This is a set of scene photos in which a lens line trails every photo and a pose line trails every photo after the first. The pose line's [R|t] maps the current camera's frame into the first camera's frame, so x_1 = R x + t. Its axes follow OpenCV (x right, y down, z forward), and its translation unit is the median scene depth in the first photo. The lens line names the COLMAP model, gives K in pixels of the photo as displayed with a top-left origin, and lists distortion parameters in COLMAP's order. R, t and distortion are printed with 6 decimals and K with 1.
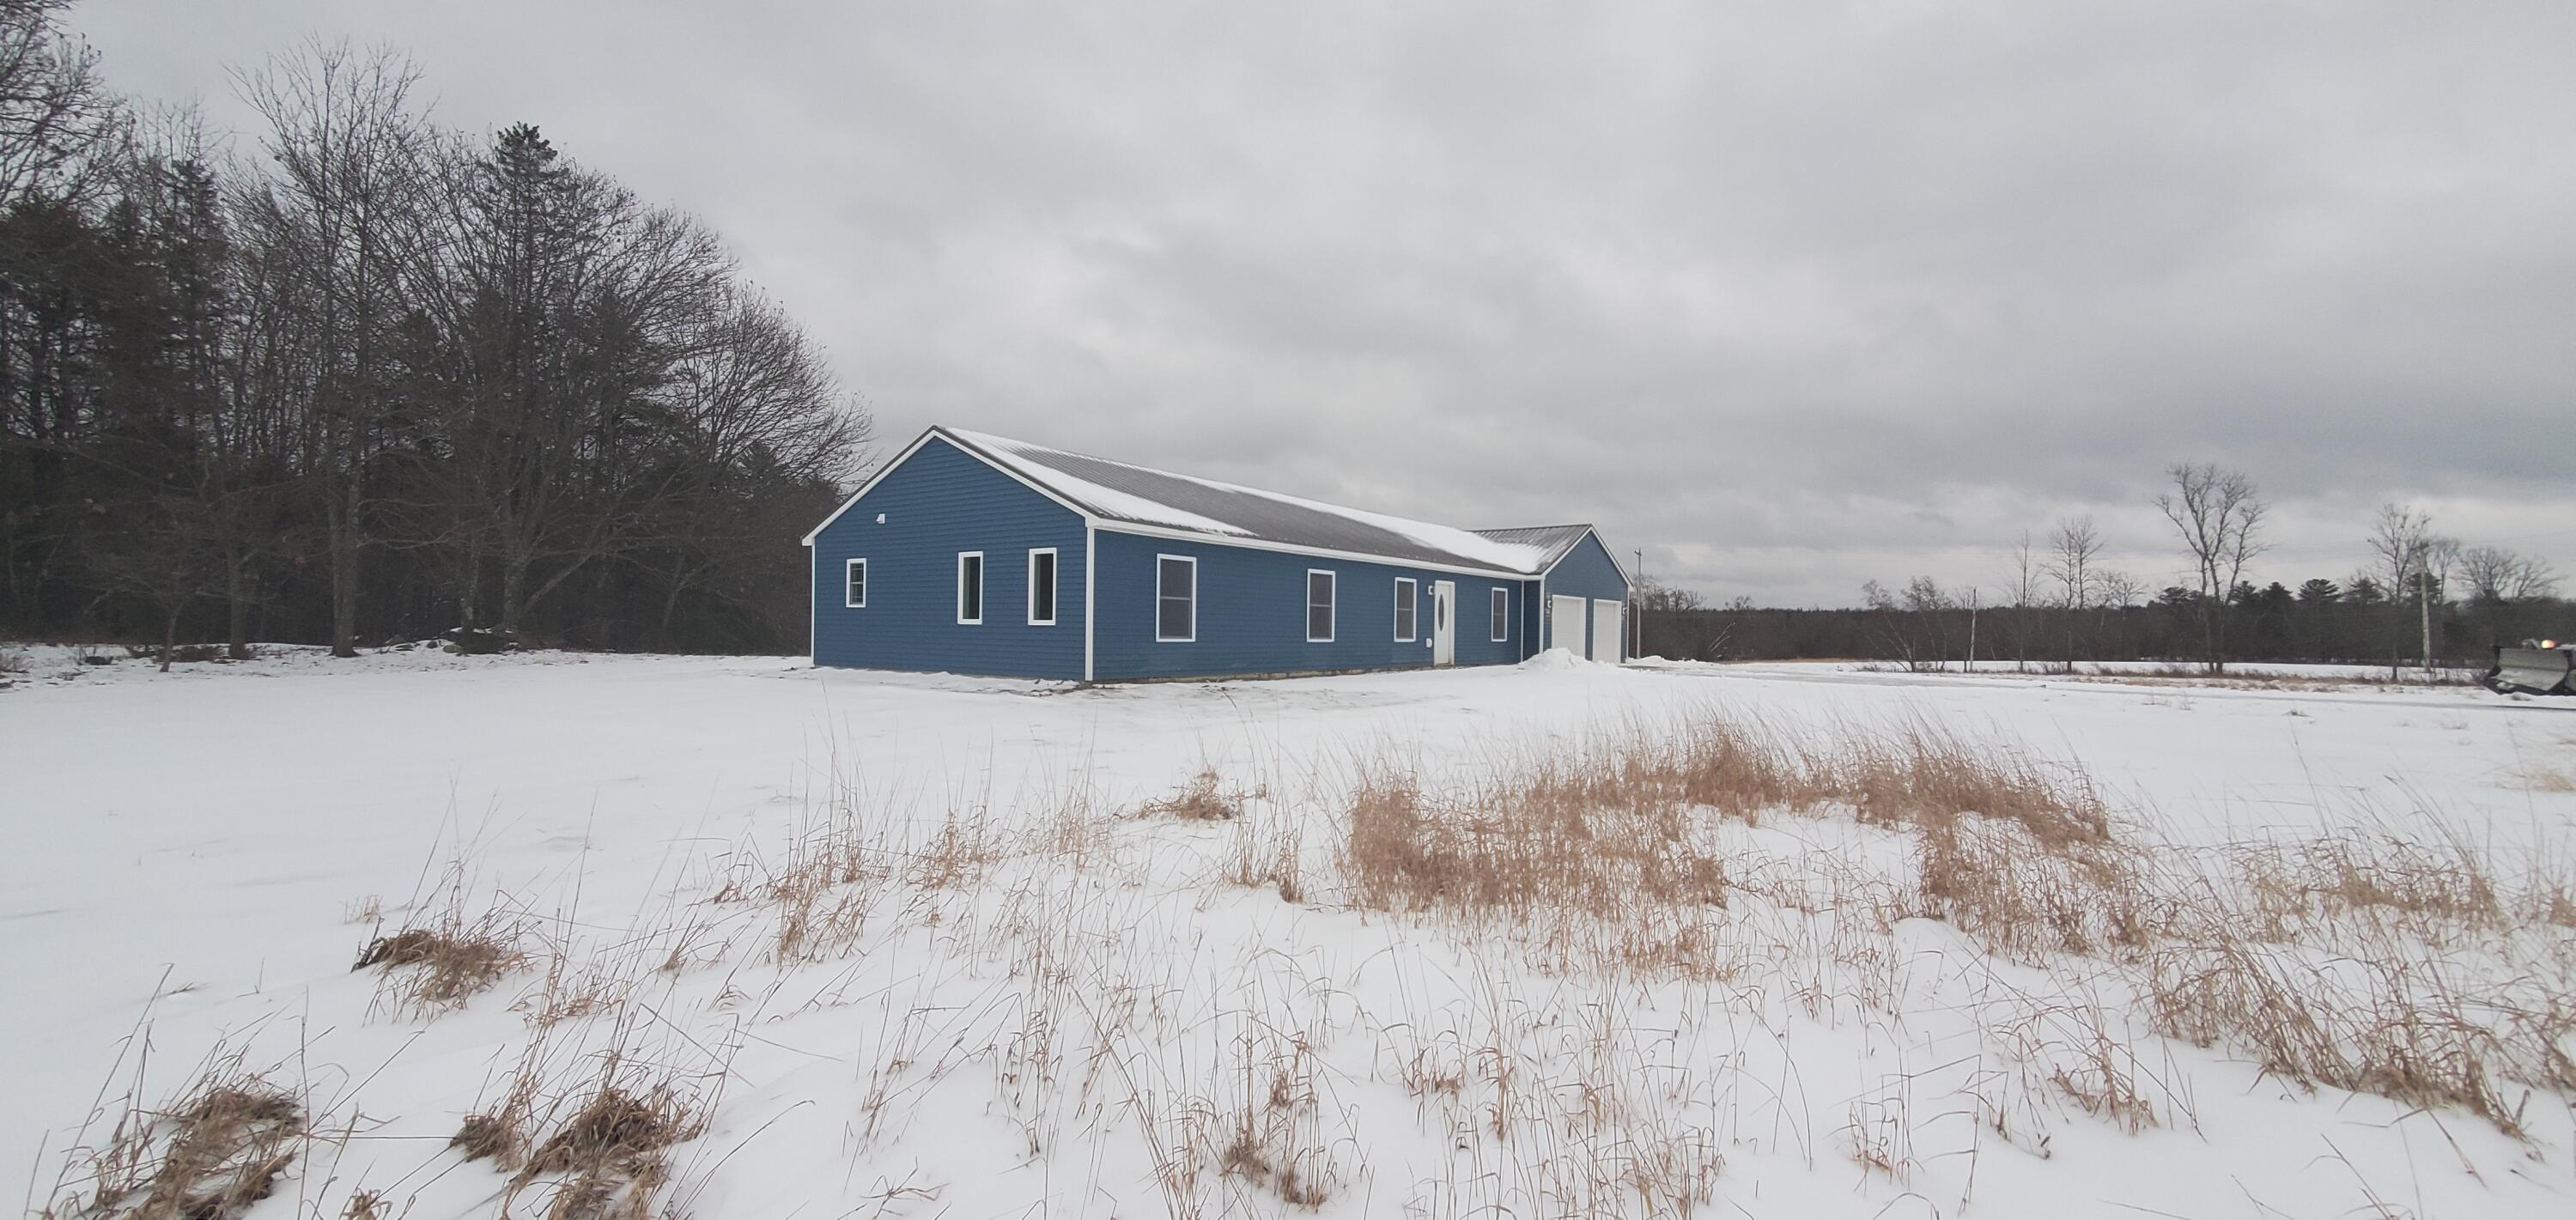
lens RADIAL K [[1027.3, 0, 1297.1], [0, 1027.3, 628.3], [0, 0, 1]] dist [-0.000478, -0.001226]
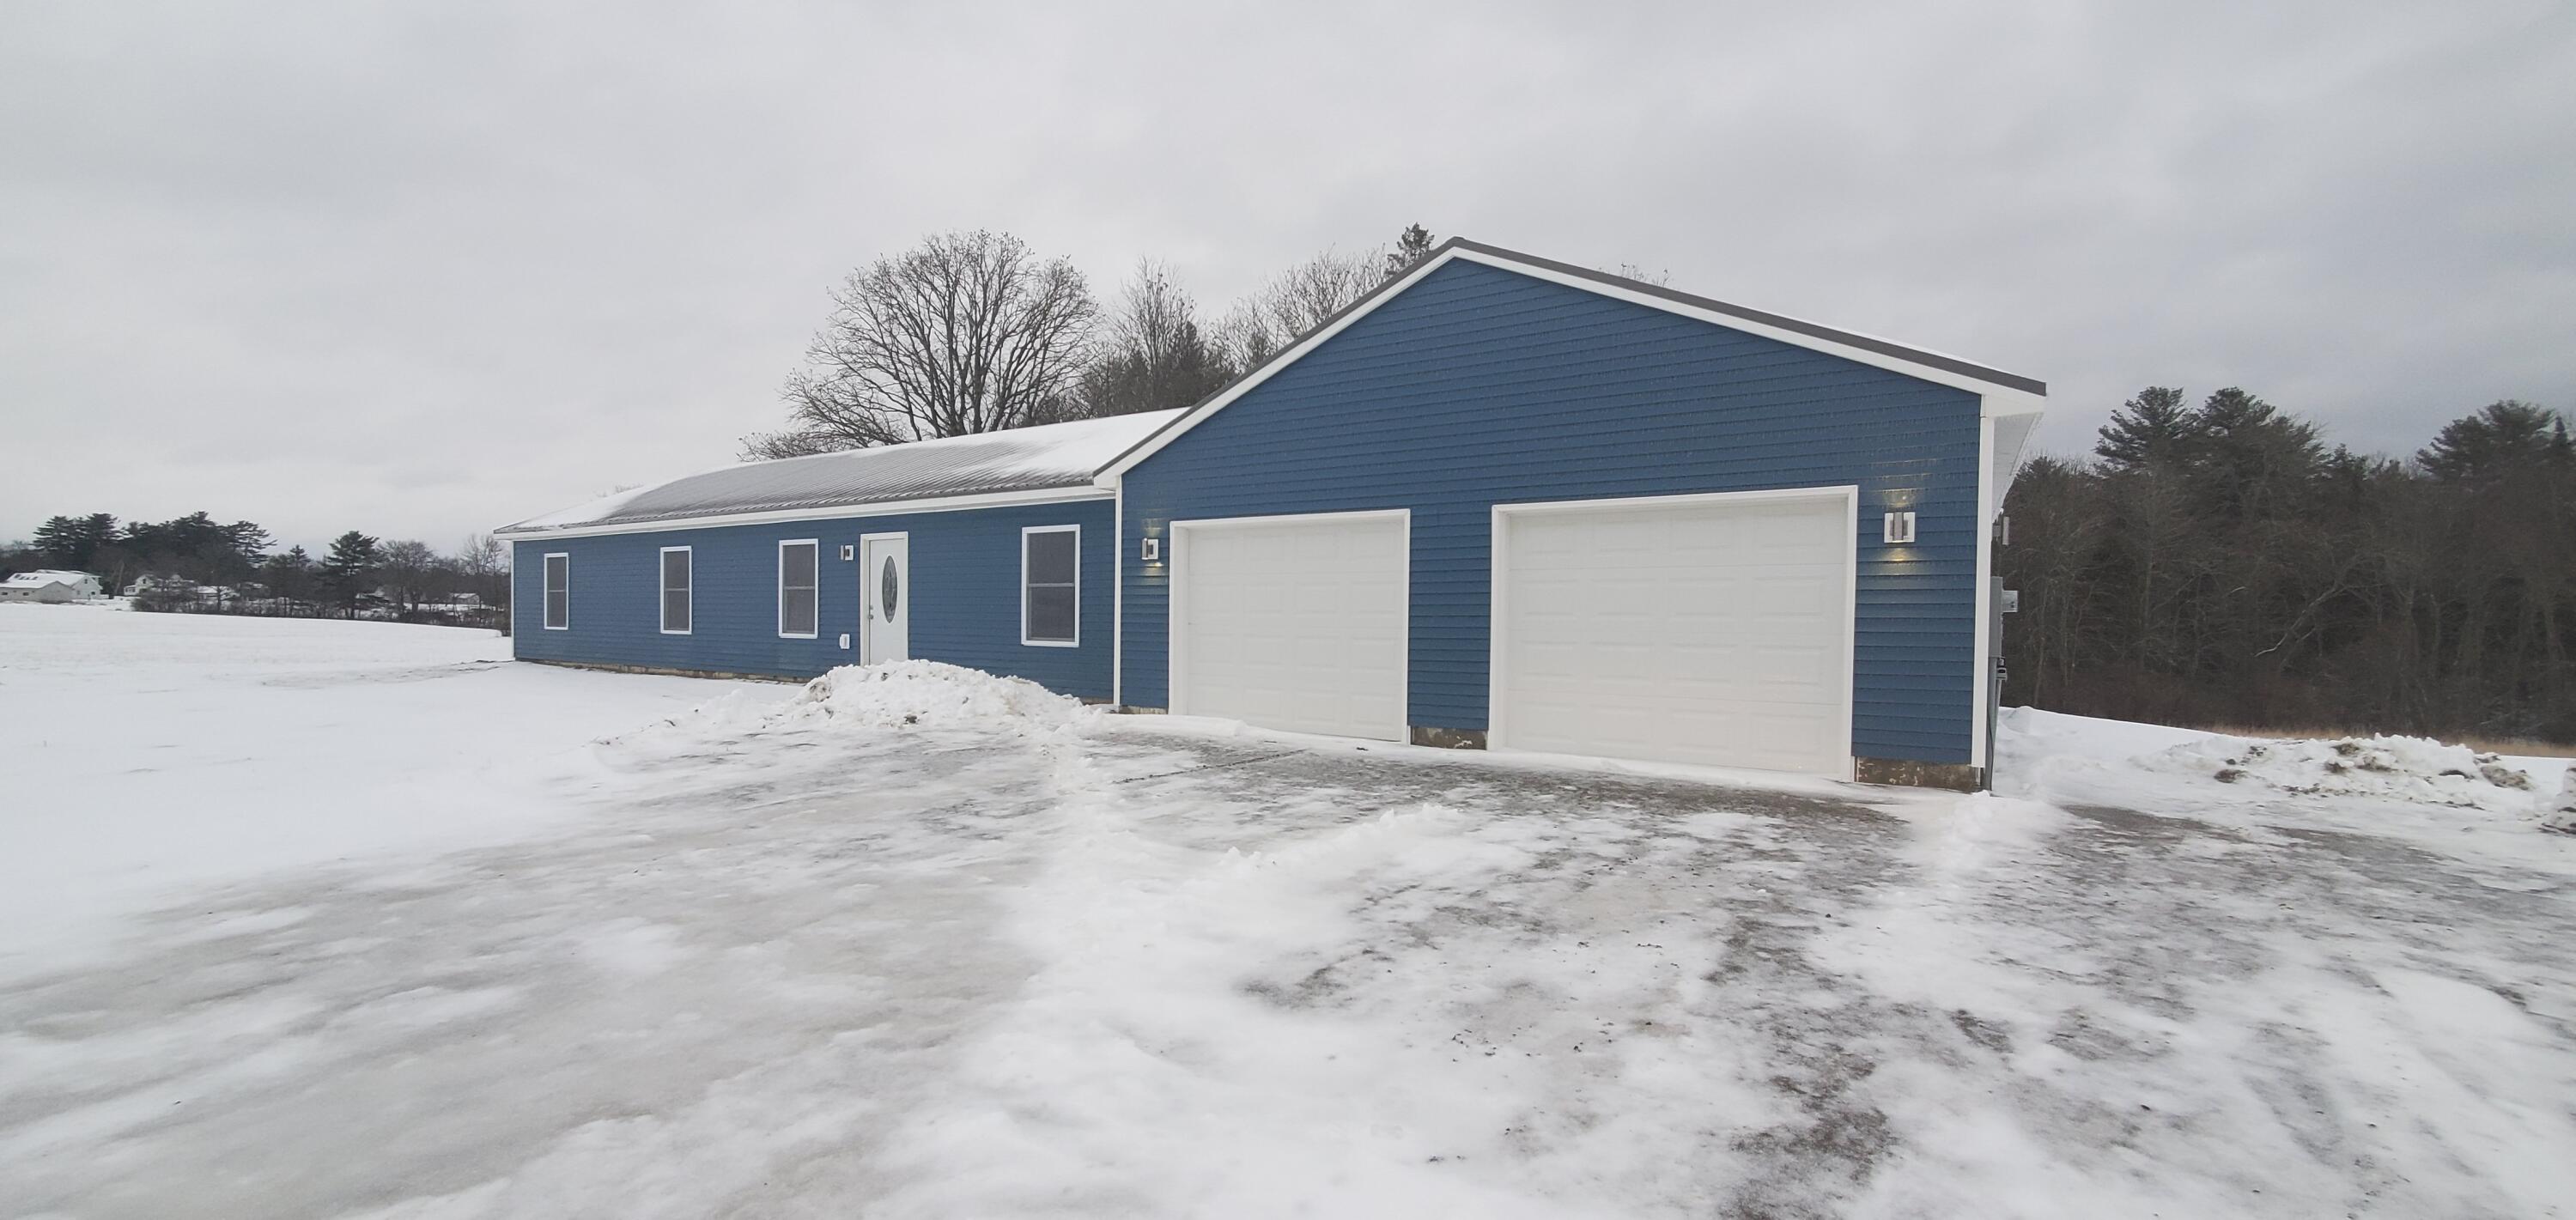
lens RADIAL K [[1027.3, 0, 1297.1], [0, 1027.3, 628.3], [0, 0, 1]] dist [-0.000478, -0.001226]
pose [[0.045123, -0.025703, -0.998651, 0.774745], [-0.021696, 0.999408, -0.026703, 0.017514], [0.998746, 0.022872, 0.044539, 1.303796]]
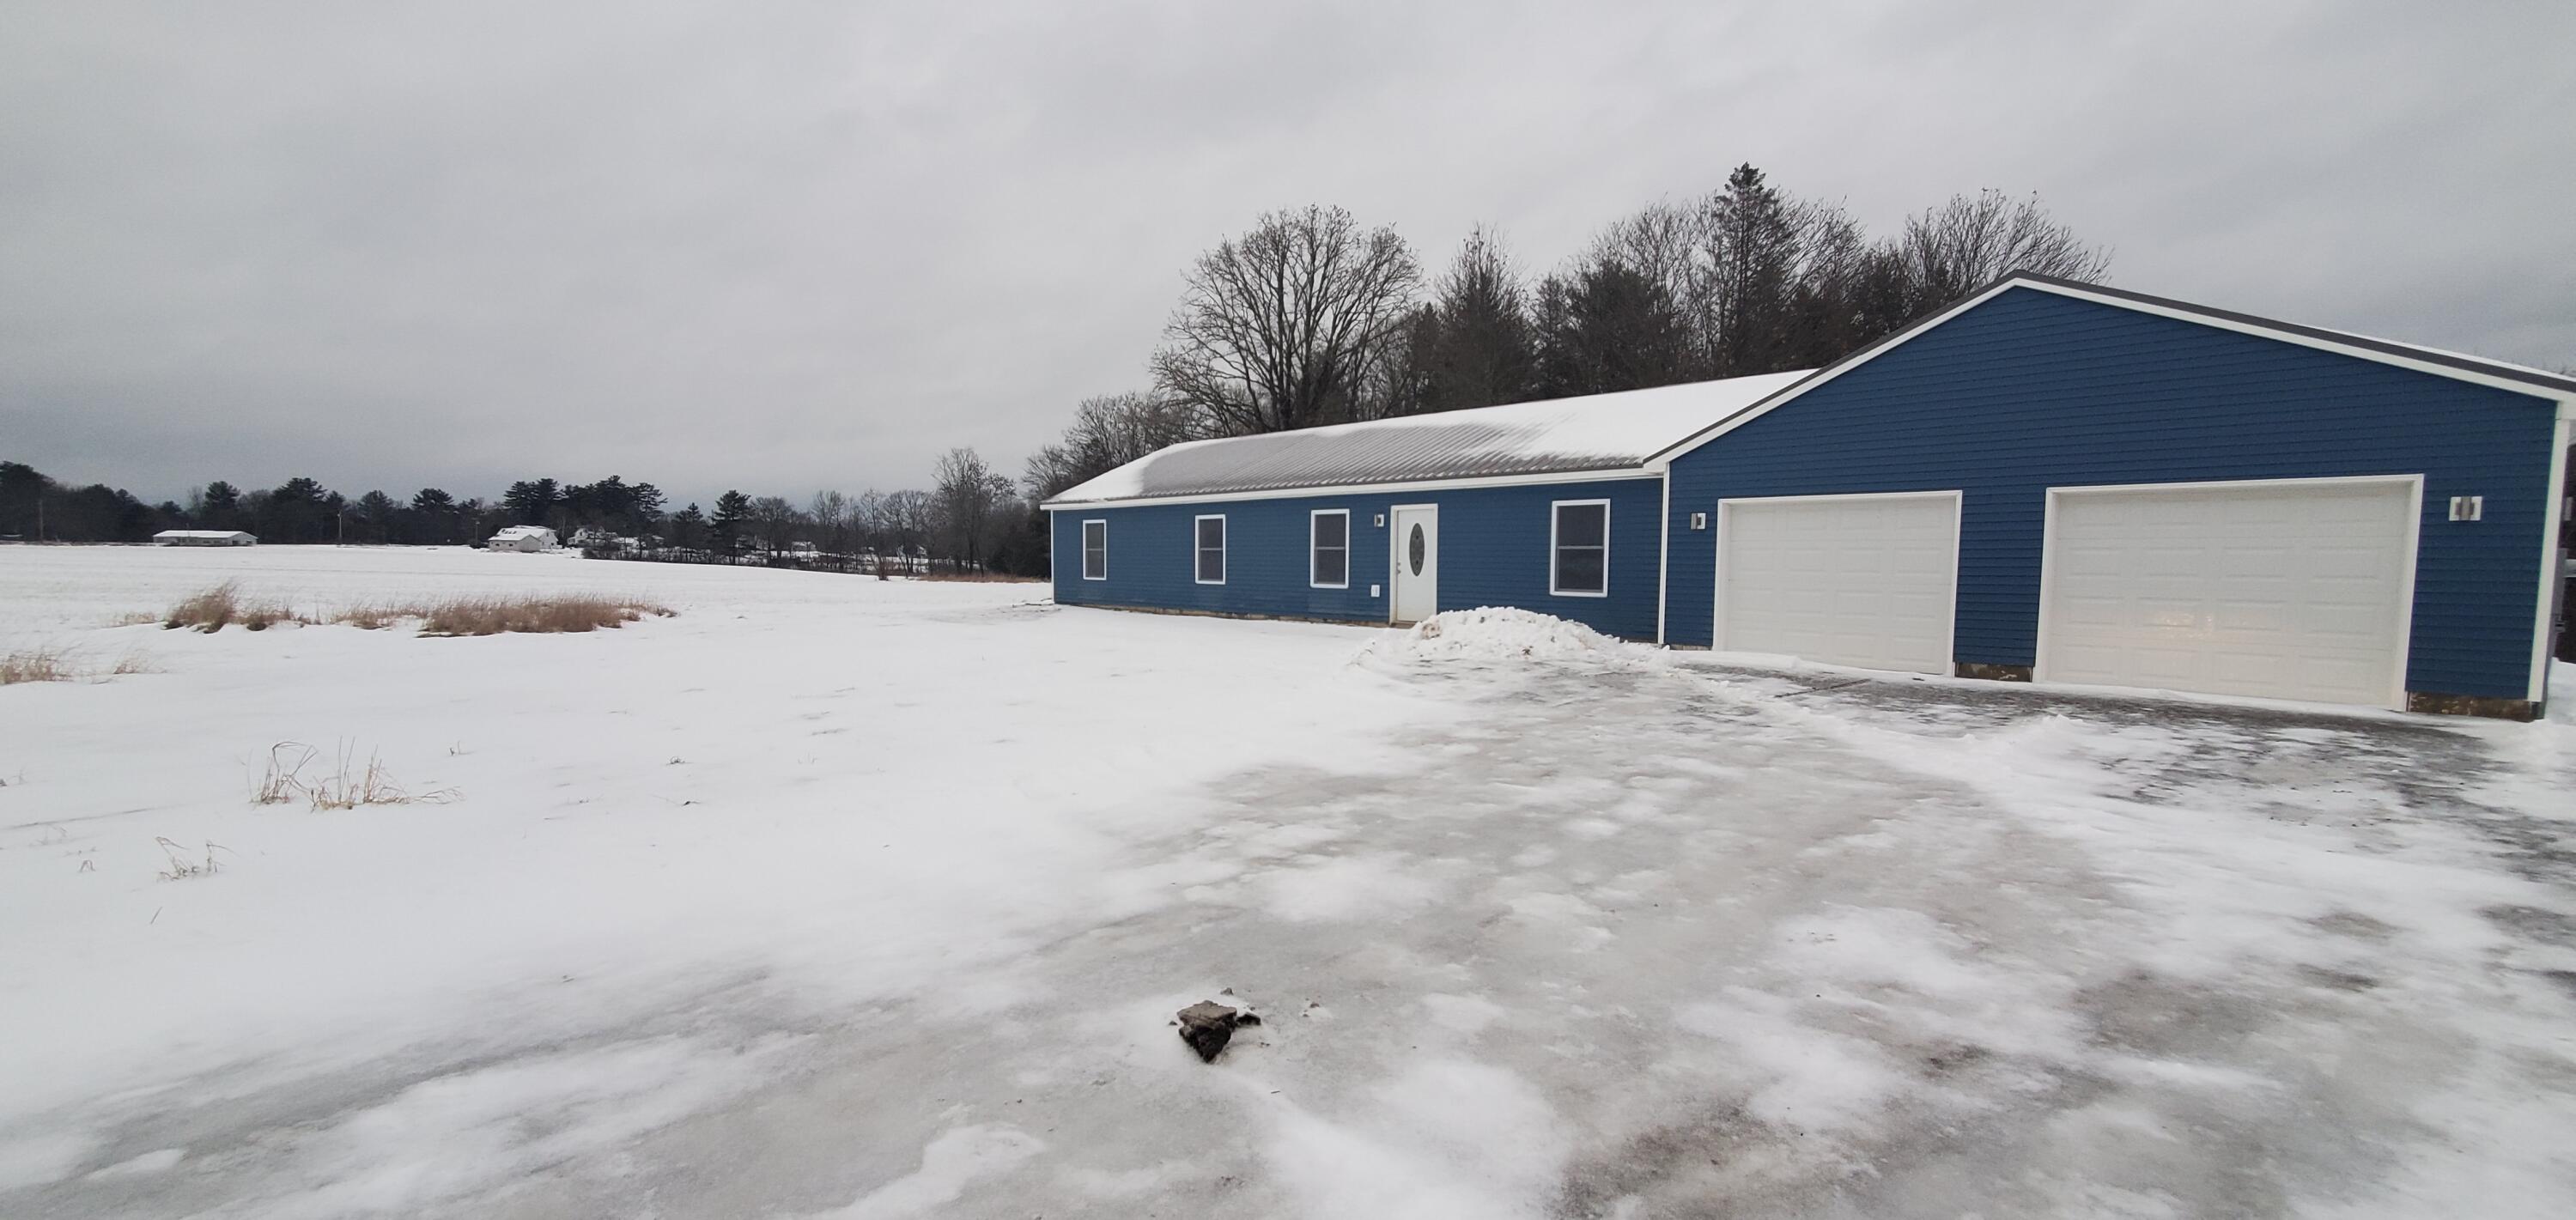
lens RADIAL K [[1027.3, 0, 1297.1], [0, 1027.3, 628.3], [0, 0, 1]] dist [-0.000478, -0.001226]
pose [[-0.180233, 0.030442, -0.983153, 0.930786], [-0.024861, 0.999061, 0.035492, 0.017076], [0.983310, 0.030839, -0.179307, 1.139236]]
